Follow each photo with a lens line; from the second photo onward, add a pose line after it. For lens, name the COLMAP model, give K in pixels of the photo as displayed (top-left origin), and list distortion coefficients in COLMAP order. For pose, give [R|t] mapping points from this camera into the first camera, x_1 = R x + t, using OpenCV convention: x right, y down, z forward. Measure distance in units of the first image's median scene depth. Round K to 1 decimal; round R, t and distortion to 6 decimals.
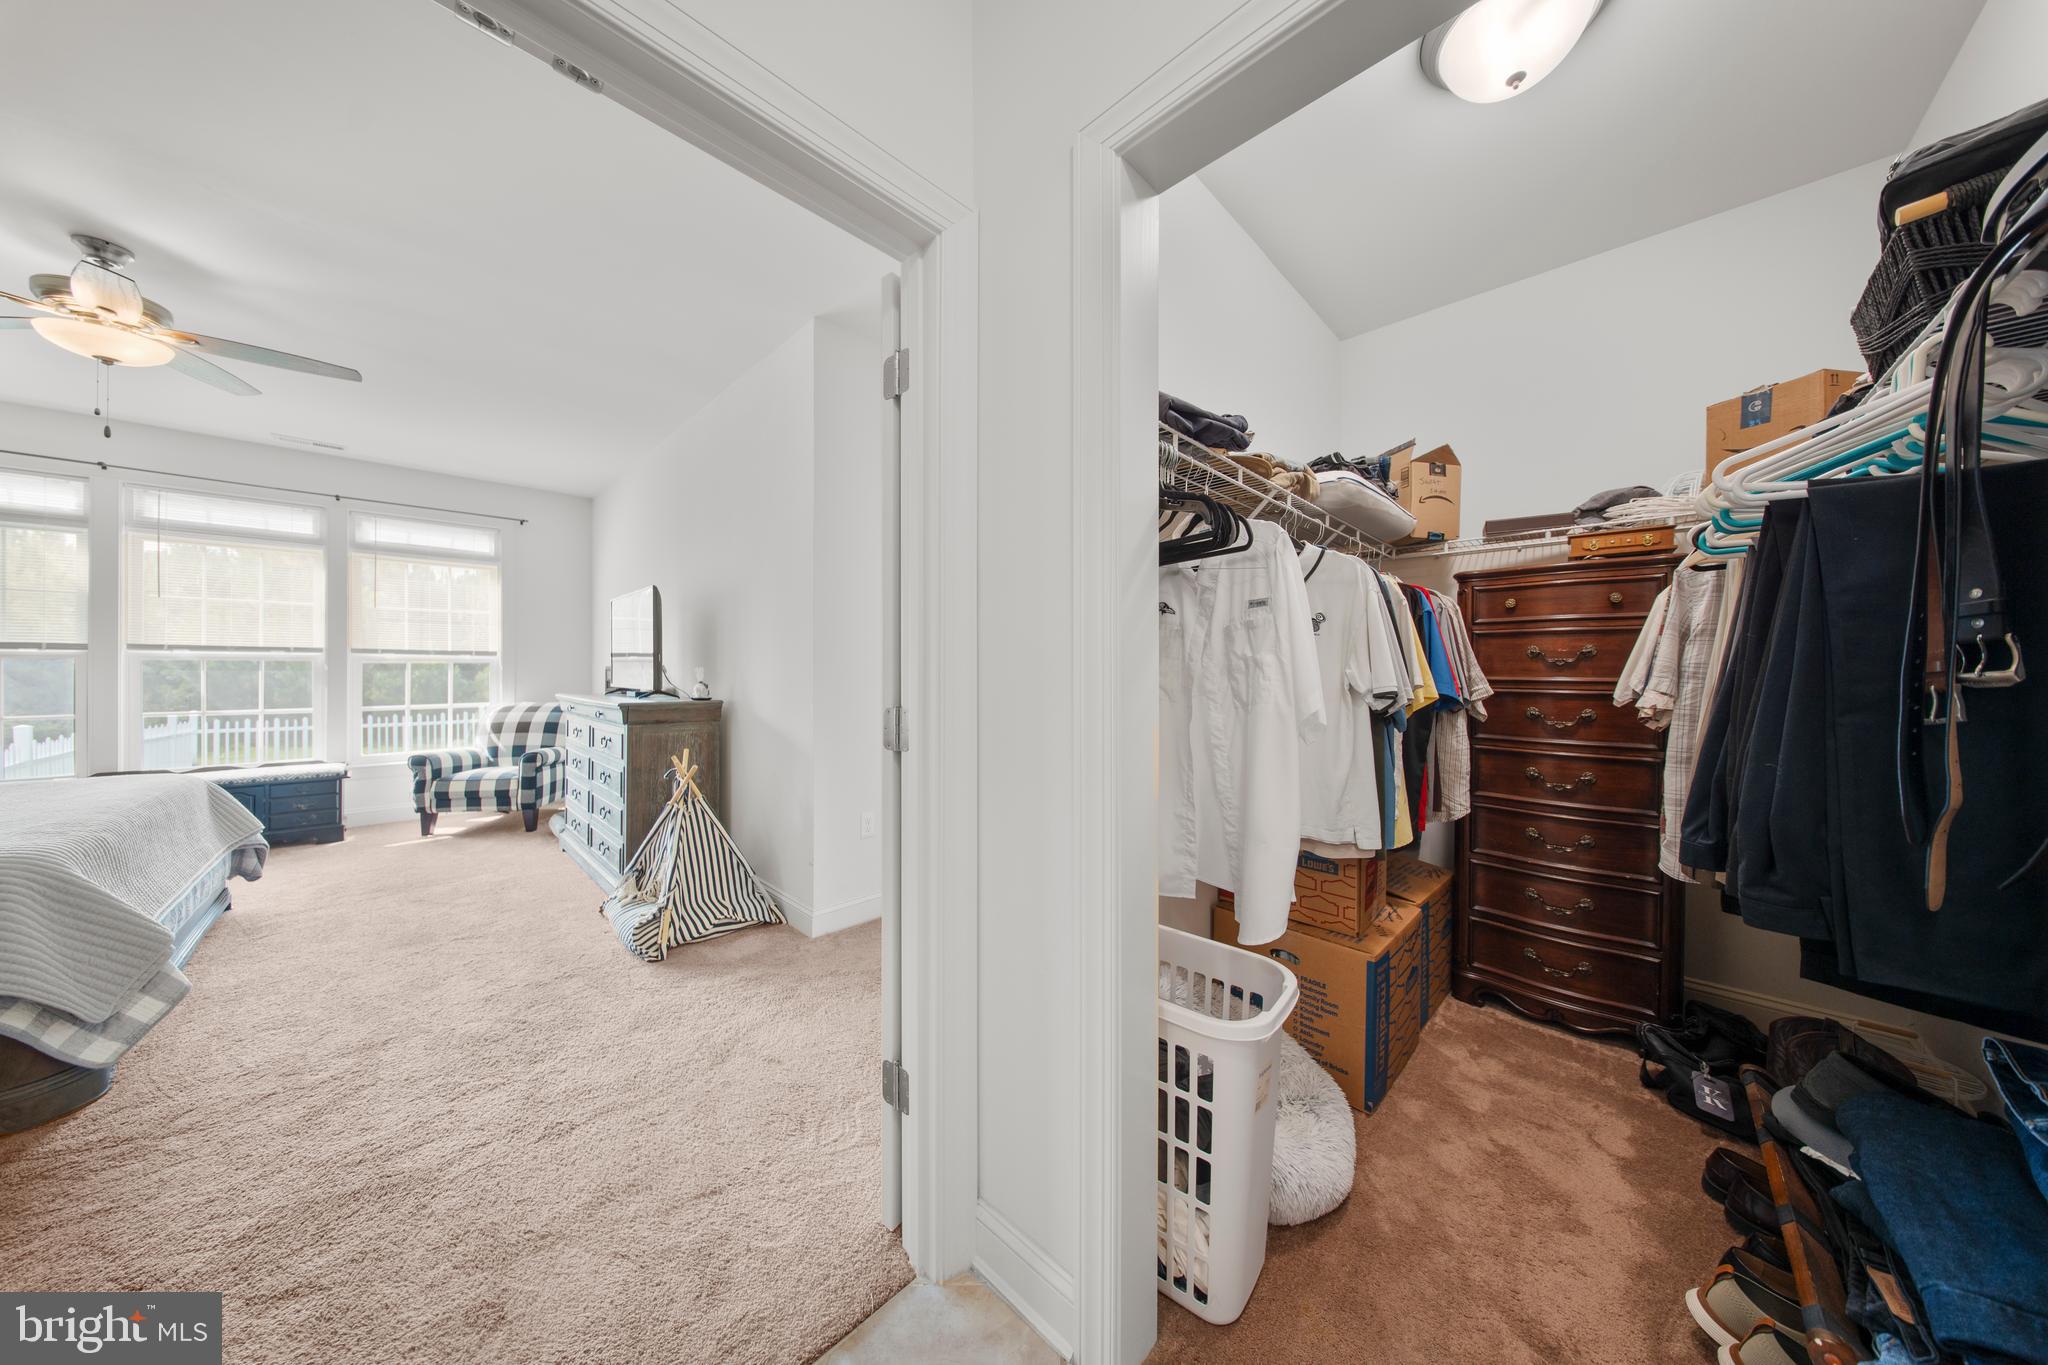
lens RADIAL K [[622.7, 0, 995.0], [0, 622.7, 674.8], [0, 0, 1]] dist [-0.006264, -0.000016]
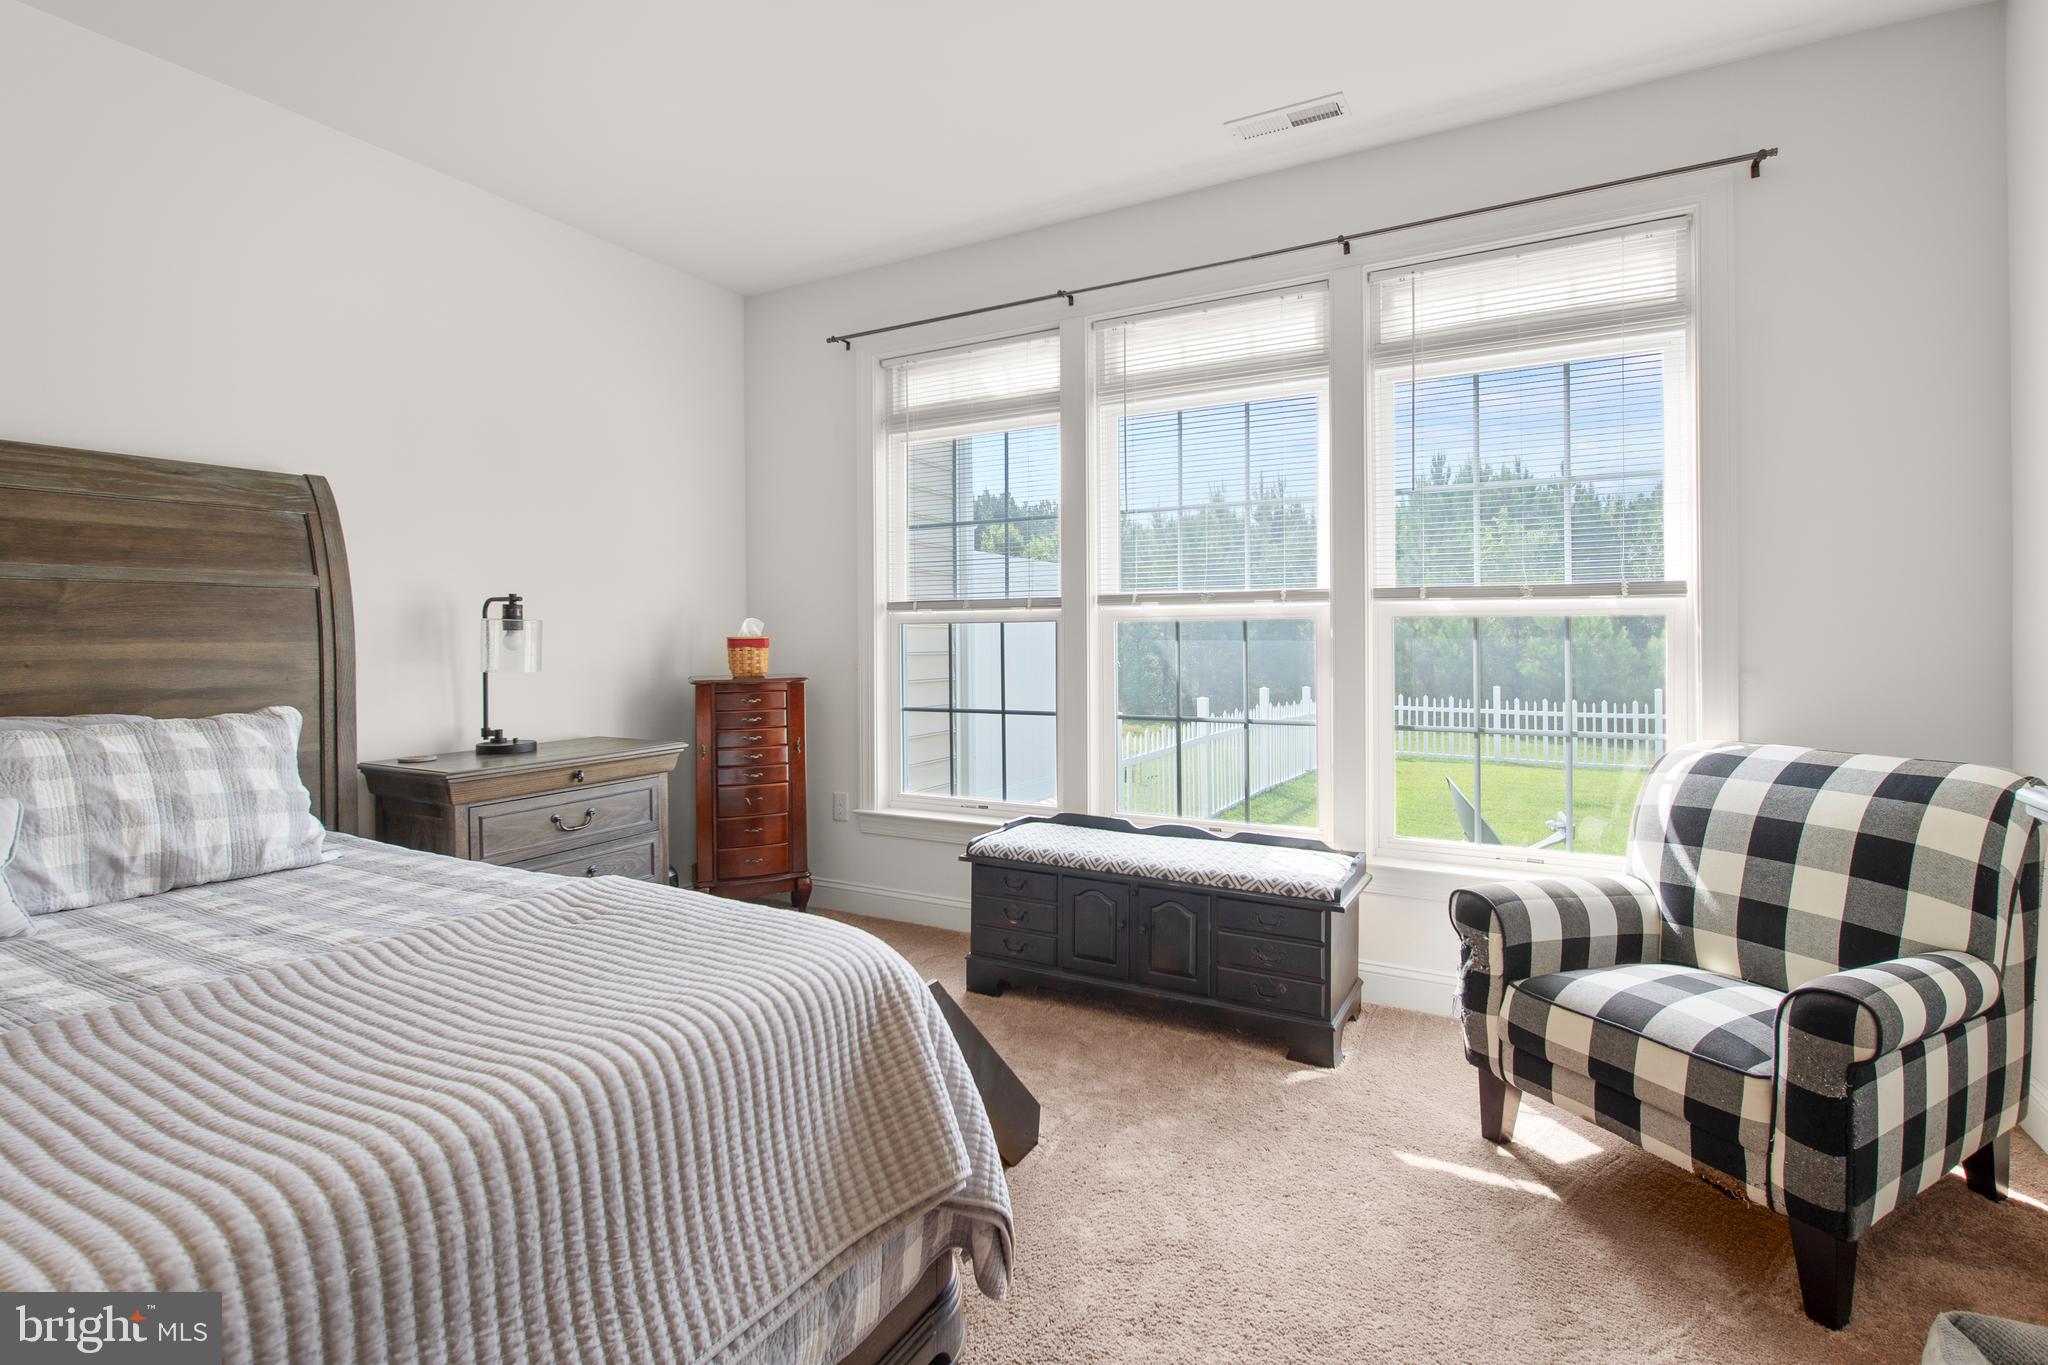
lens RADIAL K [[933.4, 0, 1059.5], [0, 933.4, 644.2], [0, 0, 1]] dist [0.002259, -0.000457]
pose [[0.295405, 0.004958, -0.955359, -0.694635], [0.001130, 0.999984, 0.005539, -0.009454], [0.955372, -0.002716, 0.295394, 0.865768]]
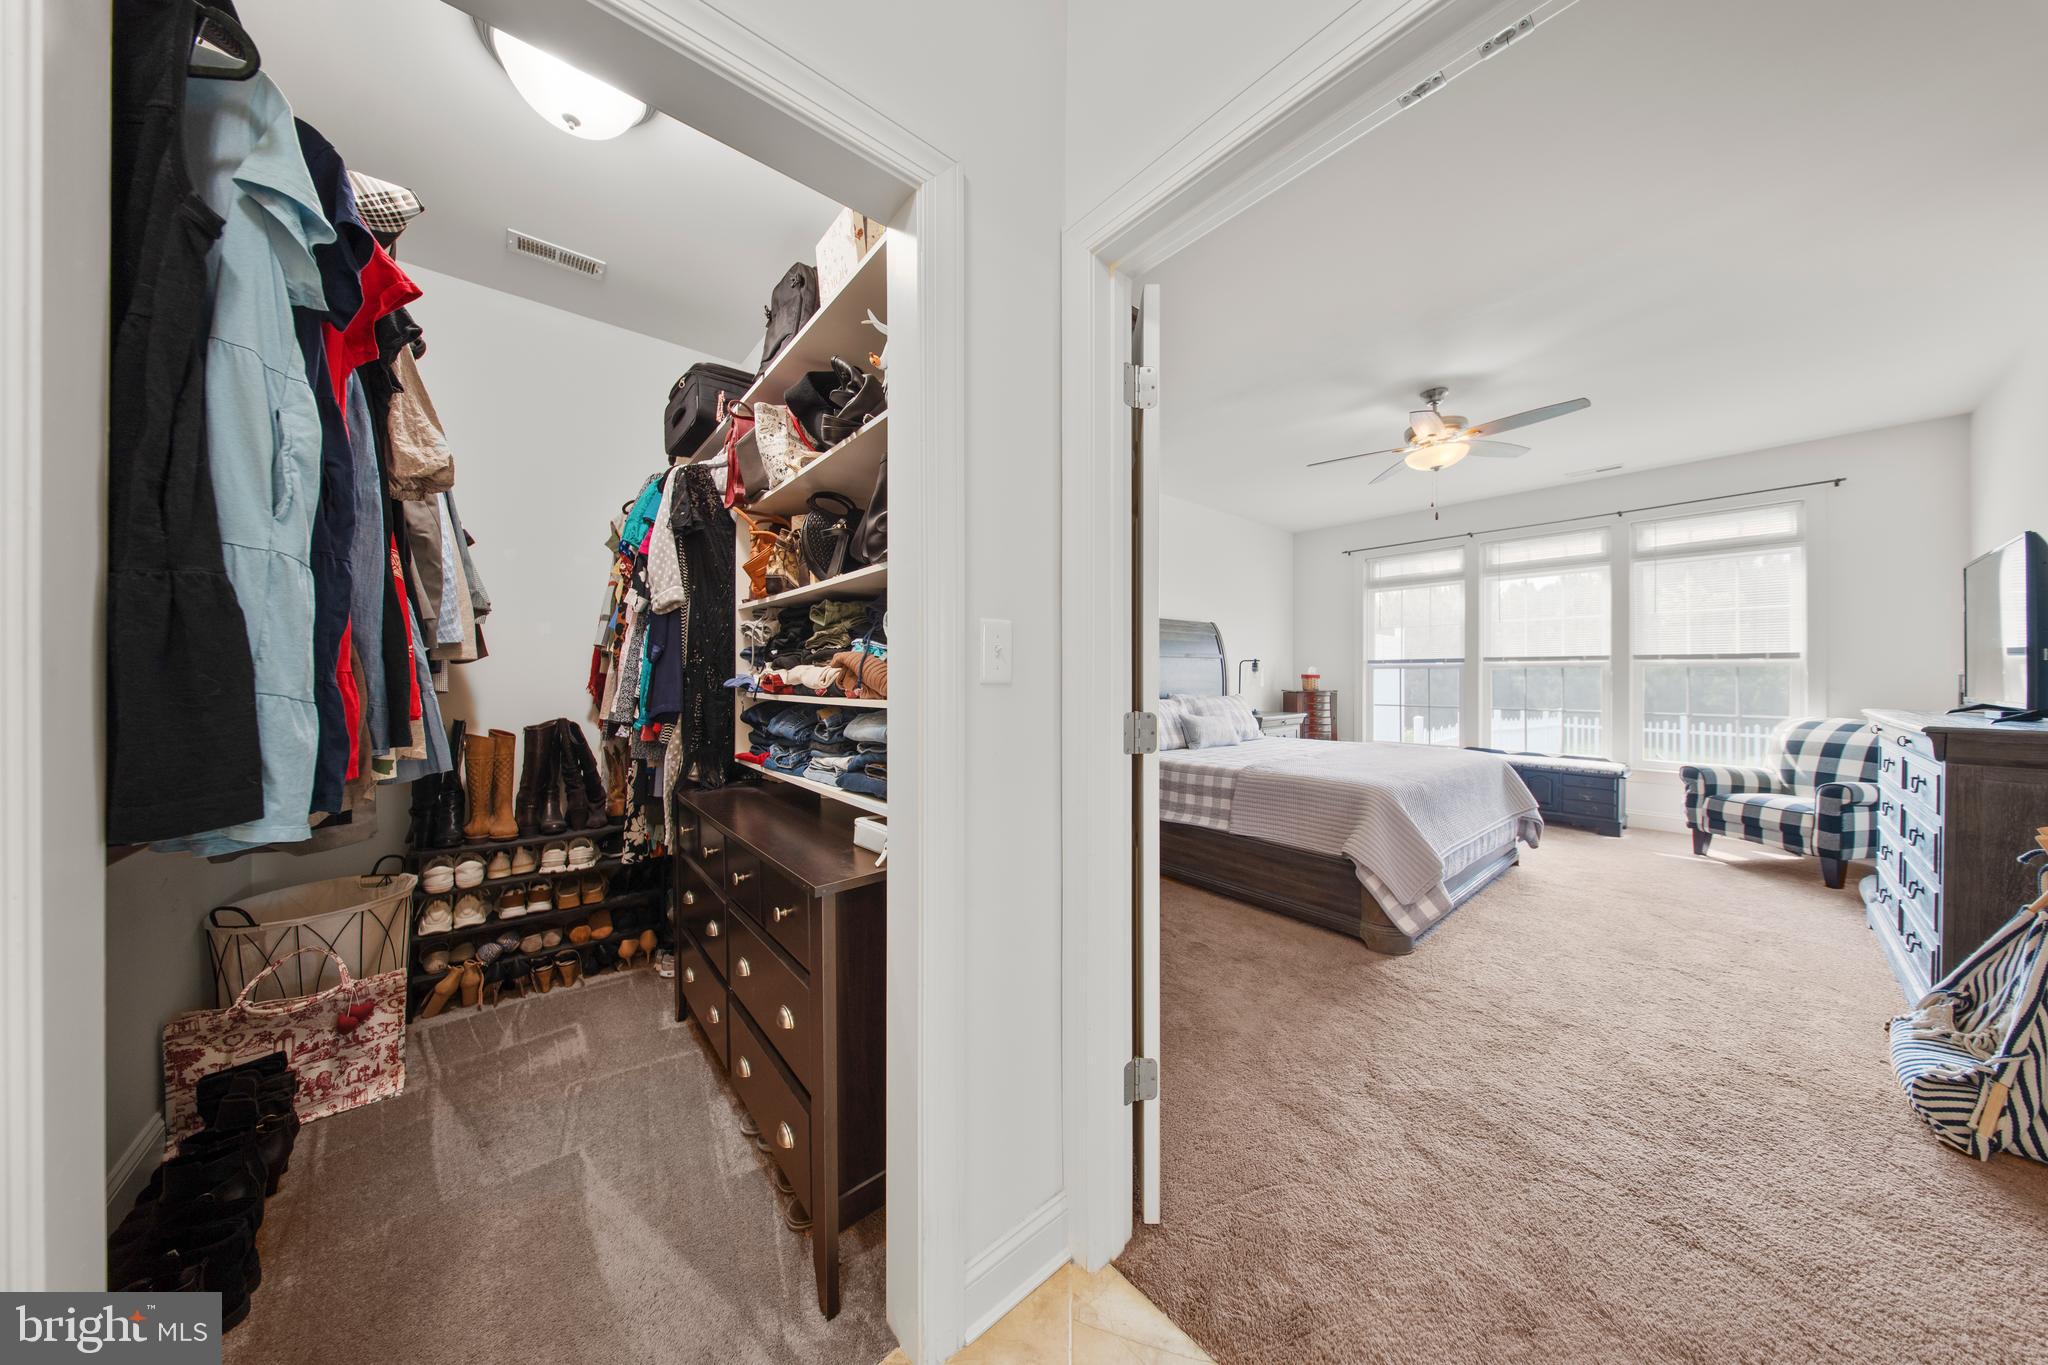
lens RADIAL K [[622.7, 0, 1042.8], [0, 622.7, 679.7], [0, 0, 1]] dist [-0.006264, -0.000016]
pose [[-0.060551, 0.005344, -0.998151, 0.088019], [-0.006474, 0.999963, 0.005746, -0.001185], [0.998144, 0.006810, -0.060514, 0.107212]]
